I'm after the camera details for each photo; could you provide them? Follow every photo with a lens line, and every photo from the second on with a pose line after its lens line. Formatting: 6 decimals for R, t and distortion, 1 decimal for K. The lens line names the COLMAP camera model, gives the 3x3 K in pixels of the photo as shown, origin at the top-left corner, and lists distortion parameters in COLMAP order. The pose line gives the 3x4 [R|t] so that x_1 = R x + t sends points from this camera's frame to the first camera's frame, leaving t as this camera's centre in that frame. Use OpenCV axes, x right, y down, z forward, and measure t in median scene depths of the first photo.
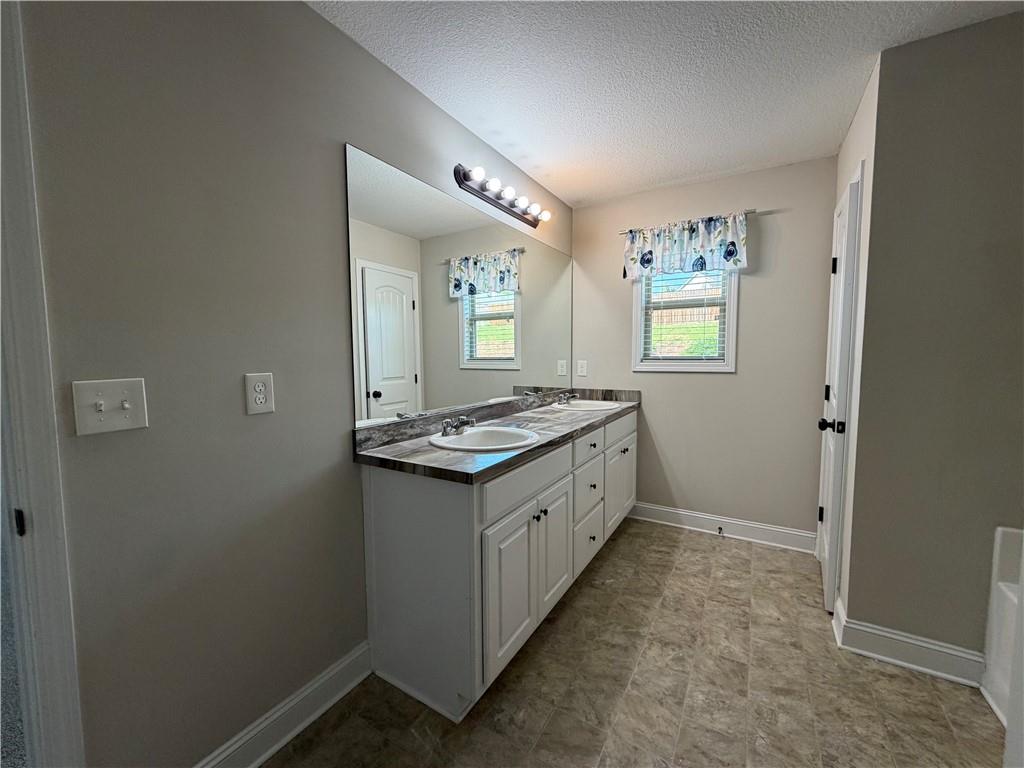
lens RADIAL K [[418.1, 0, 512.0], [0, 418.1, 384.0], [0, 0, 1]] dist [0.000469, 0.000456]
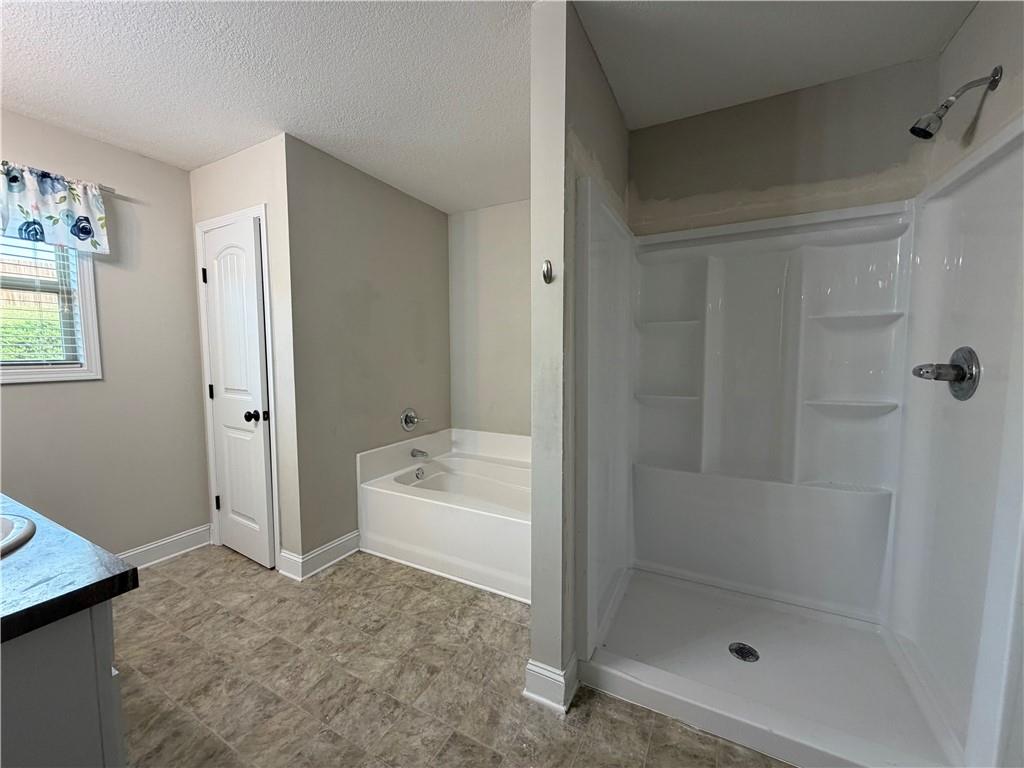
lens RADIAL K [[418.1, 0, 512.0], [0, 418.1, 384.0], [0, 0, 1]] dist [0.000469, 0.000456]
pose [[-0.076181, -0.069421, 0.994674, -0.489741], [0.076048, 0.994263, 0.075217, -0.026397], [-0.994190, 0.081373, -0.070465, 0.366067]]
